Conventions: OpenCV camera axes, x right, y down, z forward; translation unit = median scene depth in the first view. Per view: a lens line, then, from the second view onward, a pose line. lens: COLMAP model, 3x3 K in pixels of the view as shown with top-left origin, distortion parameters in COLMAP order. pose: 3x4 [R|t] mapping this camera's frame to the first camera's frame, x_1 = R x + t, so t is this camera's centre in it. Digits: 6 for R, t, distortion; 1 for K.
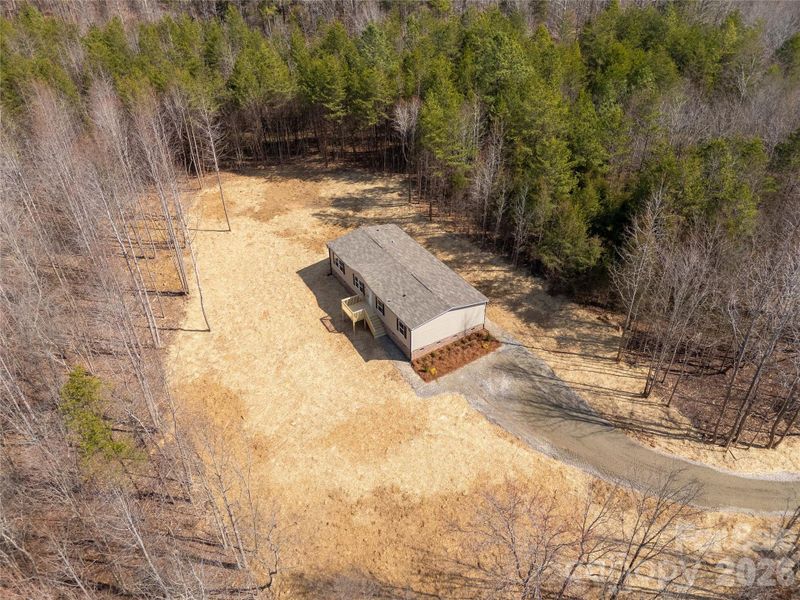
lens RADIAL K [[590.3, 0, 398.5], [0, 590.3, 297.1], [0, 0, 1]] dist [0.082897, -0.079185]
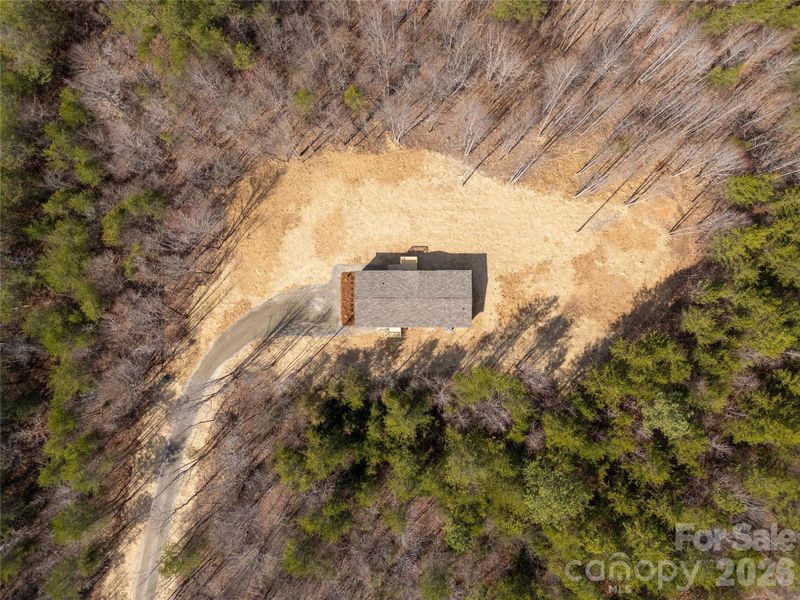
lens RADIAL K [[590.3, 0, 398.5], [0, 590.3, 297.1], [0, 0, 1]] dist [0.082897, -0.079185]
pose [[-0.502418, 0.863966, 0.033751, -0.032033], [-0.474277, -0.308022, 0.824732, -1.296280], [0.722937, 0.398353, 0.564515, 0.119719]]
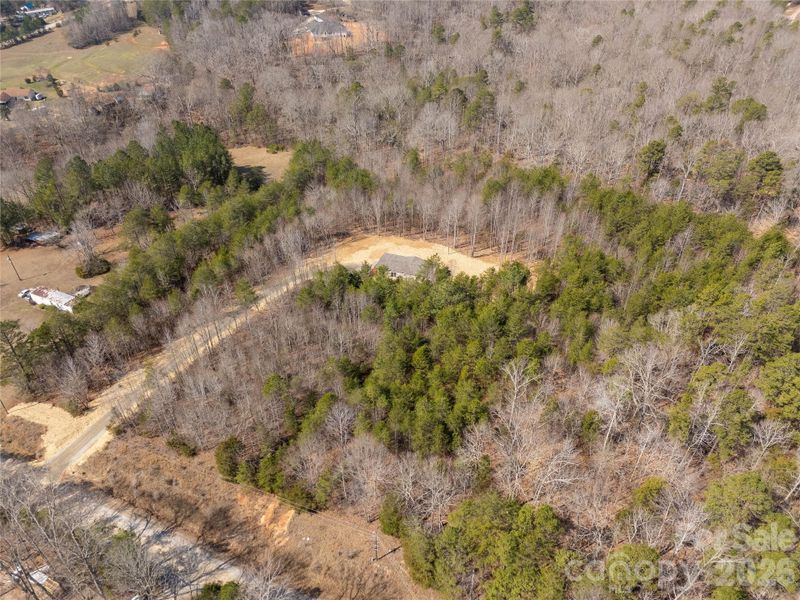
lens RADIAL K [[590.3, 0, 398.5], [0, 590.3, 297.1], [0, 0, 1]] dist [0.082897, -0.079185]
pose [[-0.756797, 0.403306, -0.514395, 1.656442], [-0.363822, 0.393885, 0.844090, -2.509935], [0.543039, 0.825953, -0.151359, 1.584478]]
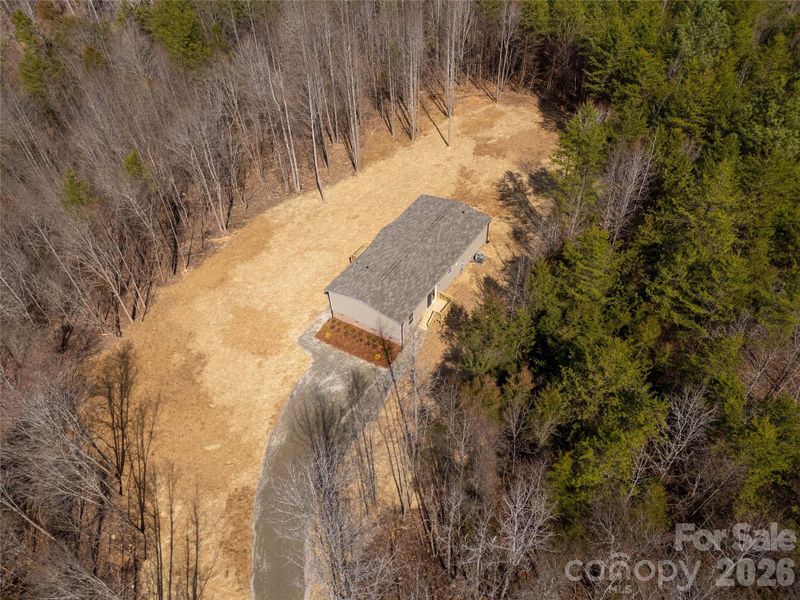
lens RADIAL K [[590.3, 0, 398.5], [0, 590.3, 297.1], [0, 0, 1]] dist [0.082897, -0.079185]
pose [[0.450668, 0.631385, -0.631072, 0.680394], [-0.491175, 0.765684, 0.415301, -0.395327], [0.745416, 0.122804, 0.655190, 0.346946]]
